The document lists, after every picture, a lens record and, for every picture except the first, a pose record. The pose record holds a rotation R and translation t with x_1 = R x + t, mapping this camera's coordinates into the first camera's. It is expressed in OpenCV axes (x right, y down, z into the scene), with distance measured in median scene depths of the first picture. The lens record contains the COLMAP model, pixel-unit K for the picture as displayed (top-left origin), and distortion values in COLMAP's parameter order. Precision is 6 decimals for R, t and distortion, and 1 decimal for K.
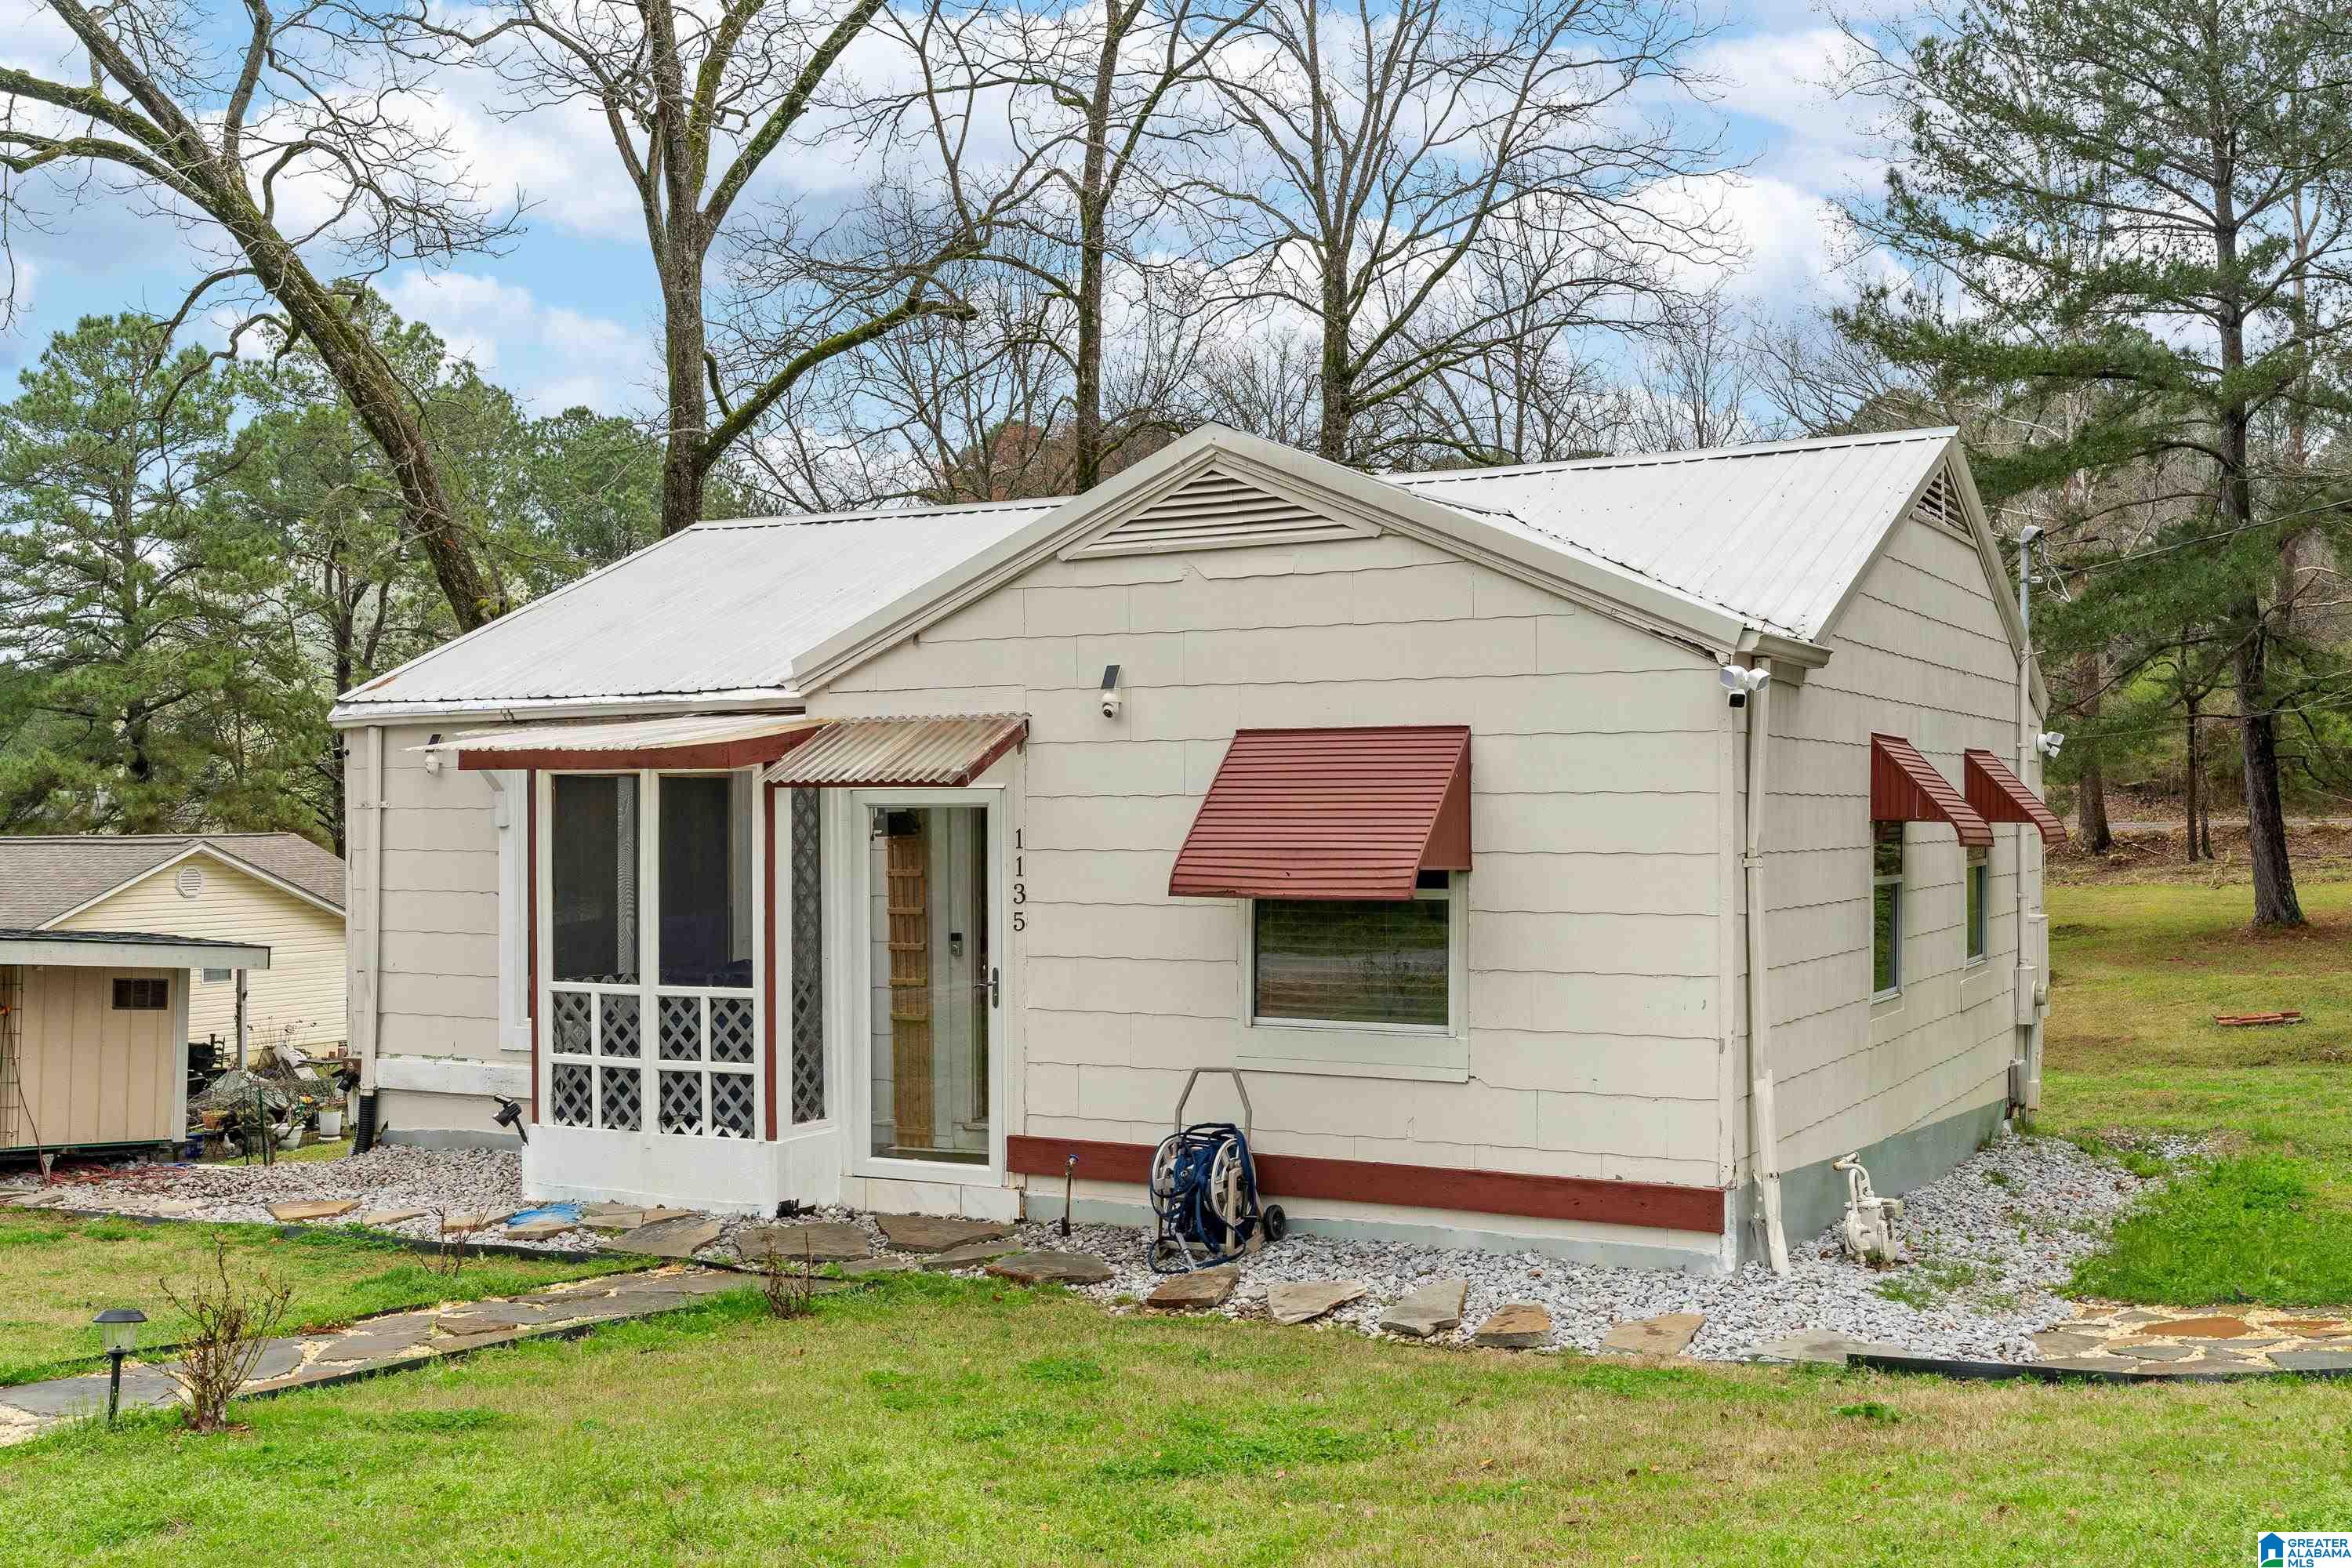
lens RADIAL K [[2398.6, 0, 1176.1], [0, 2398.6, 816.7], [0, 0, 1]] dist [0.011475, -0.002584]
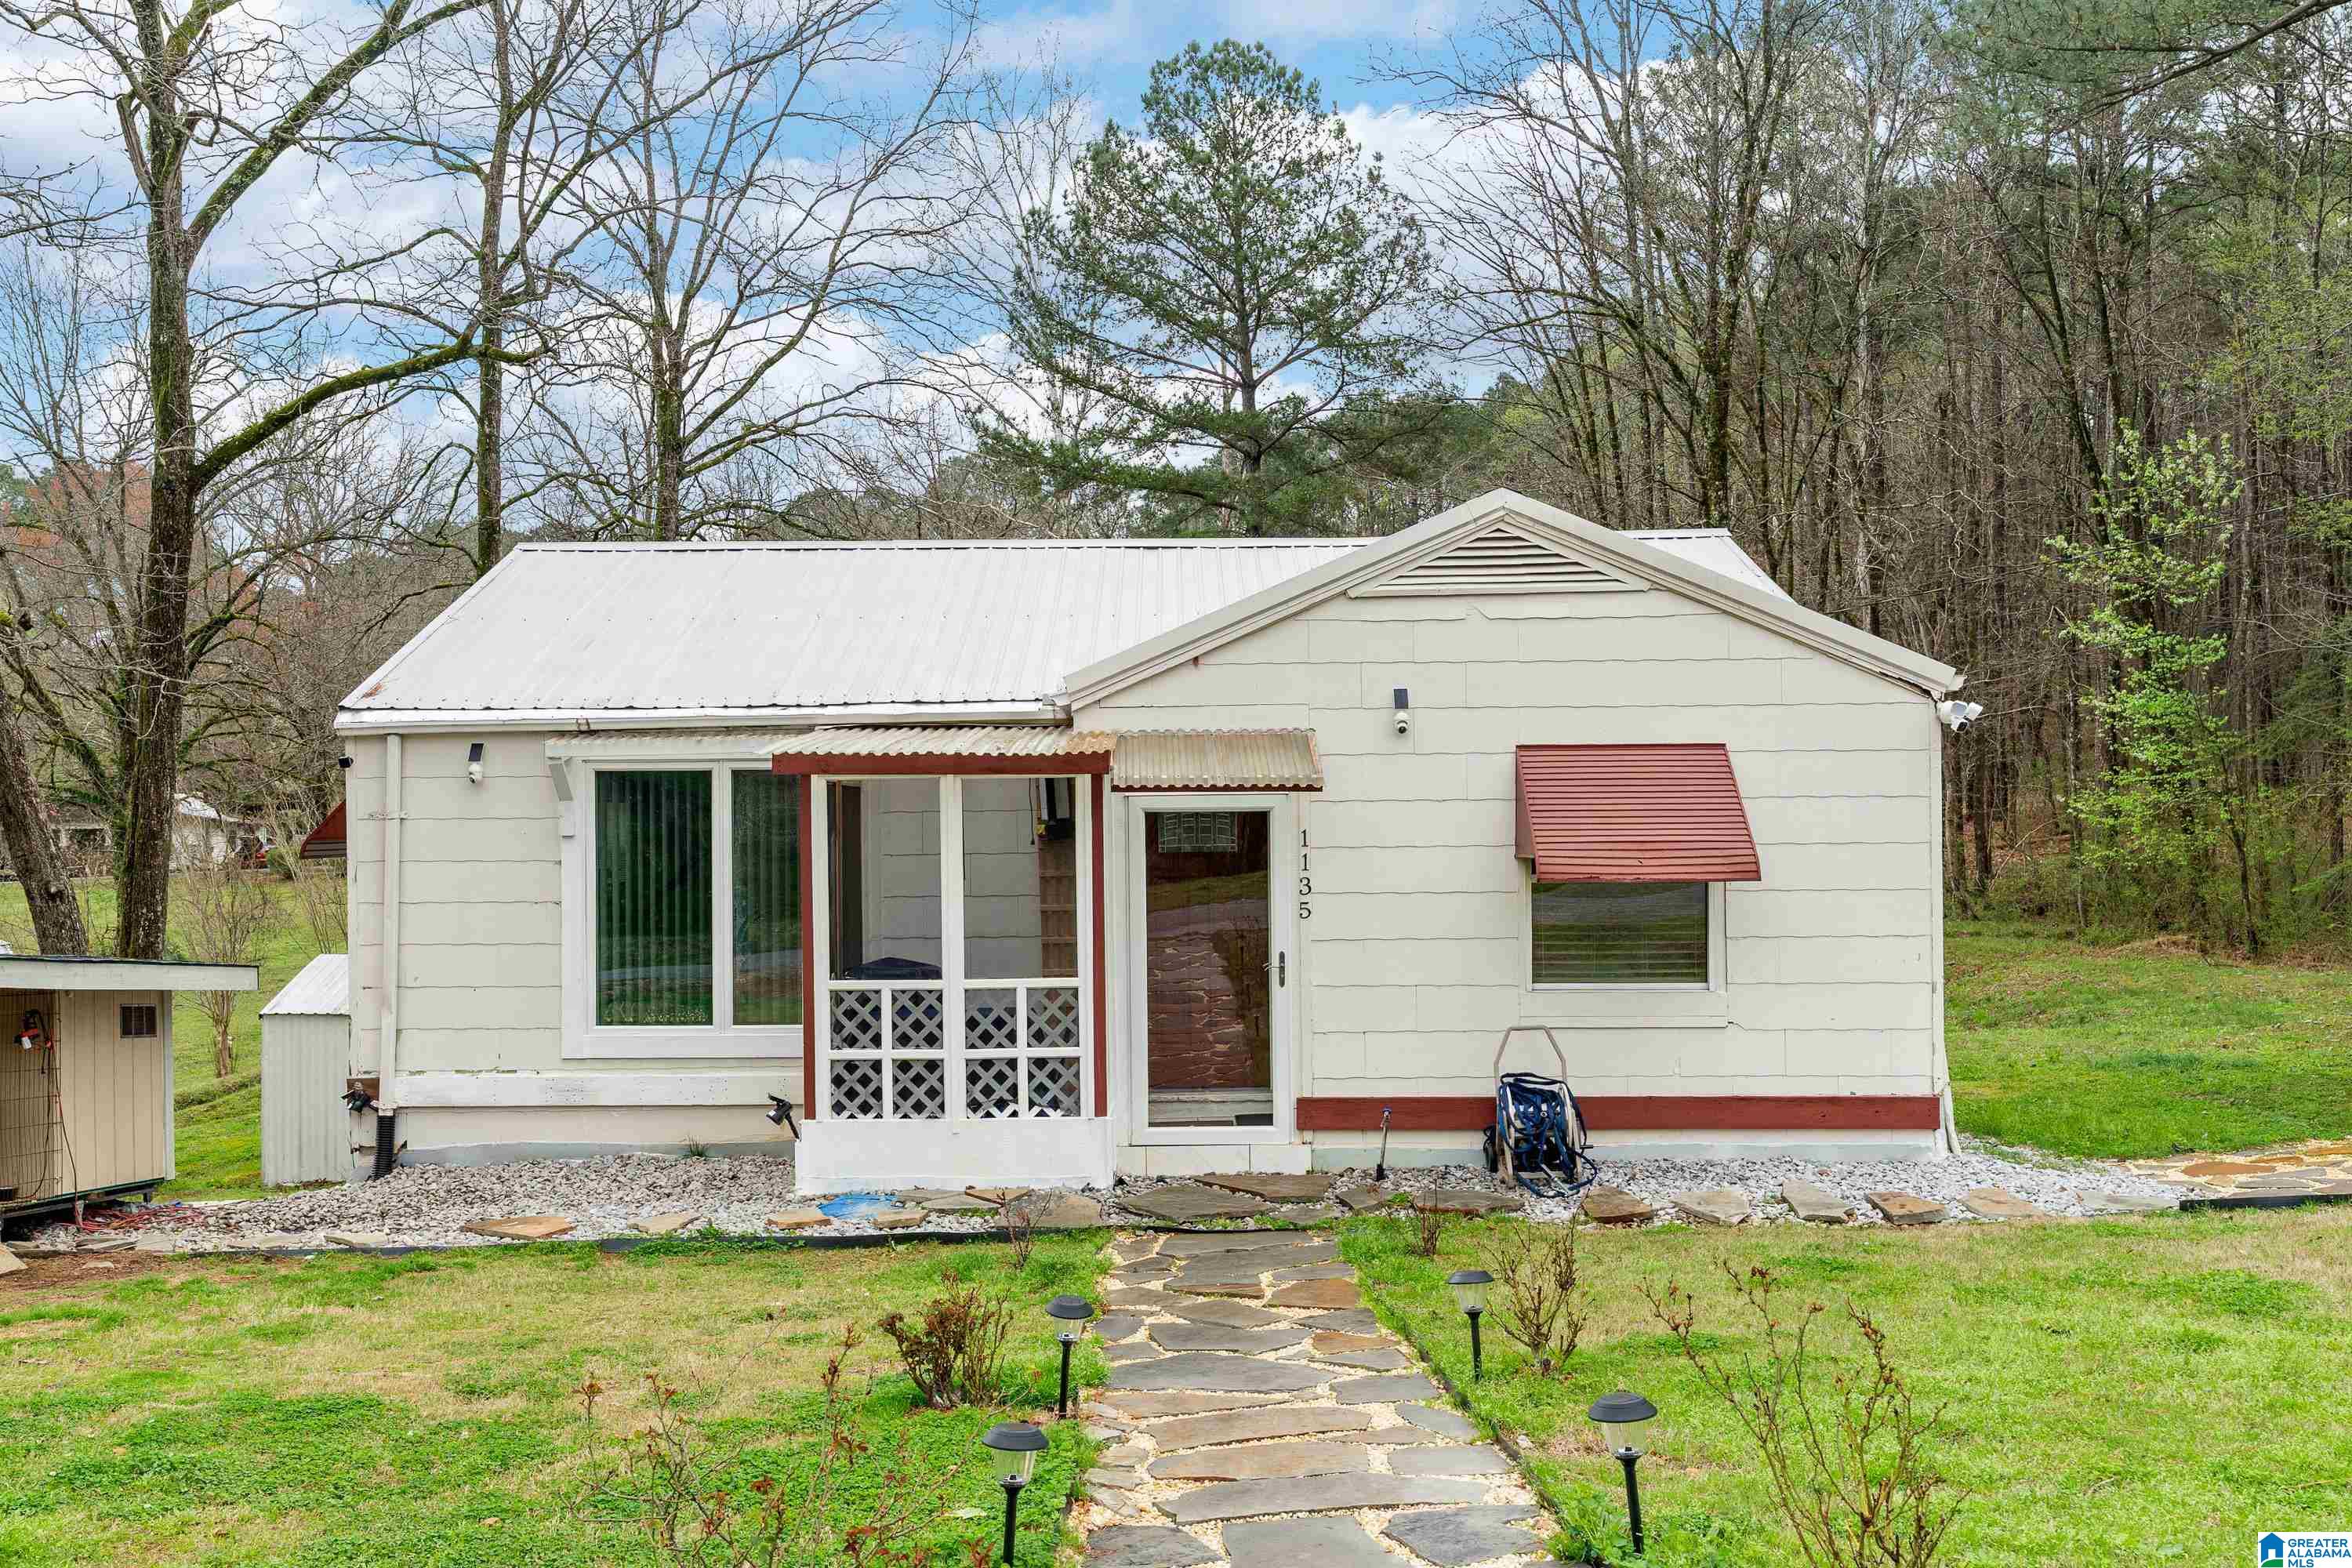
lens RADIAL K [[2077.5, 0, 1109.2], [0, 2077.5, 822.9], [0, 0, 1]] dist [0.002698, -0.003467]
pose [[0.889541, -0.001241, 0.456853, -0.579364], [0.006693, 0.999924, -0.010316, 0.011117], [-0.456805, 0.012234, 0.889483, 0.153265]]
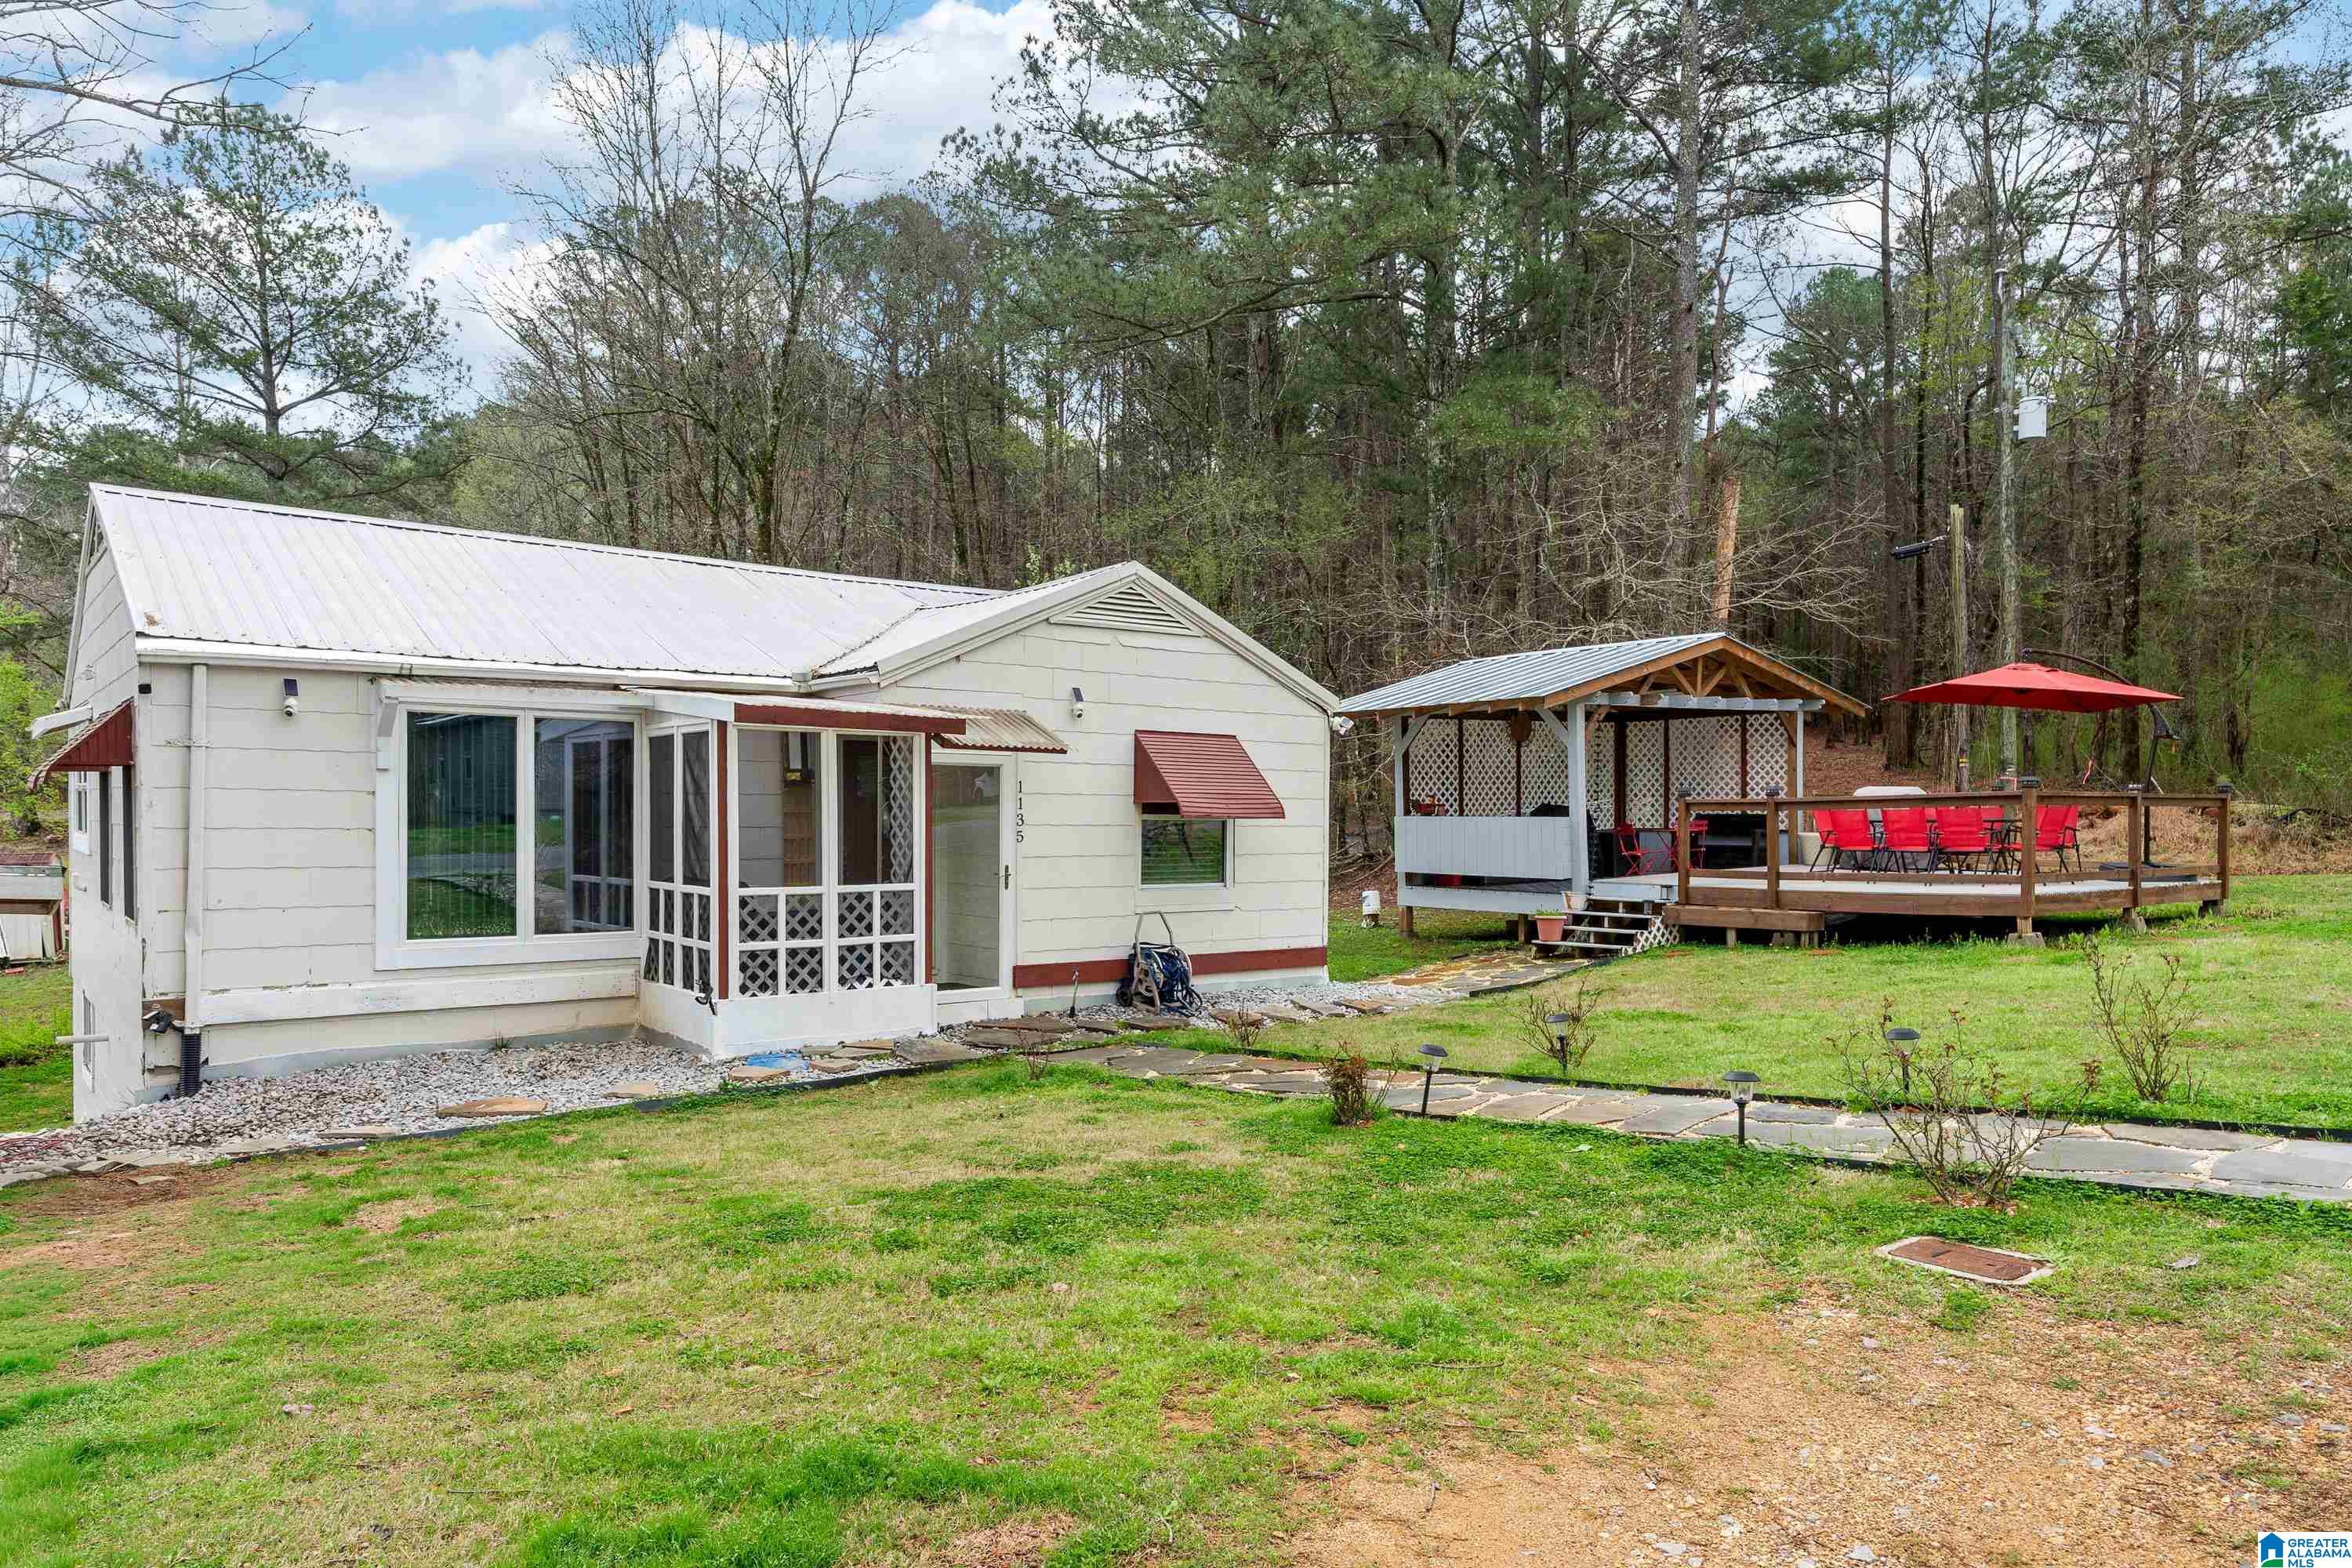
lens RADIAL K [[1550.6, 0, 1167.4], [0, 1550.6, 840.0], [0, 0, 1]] dist [-0.000024, -0.000536]
pose [[0.376062, -0.006253, 0.926573, -0.982967], [-0.005196, 0.999947, 0.008857, 0.034792], [-0.926580, -0.008145, 0.376010, 0.482874]]
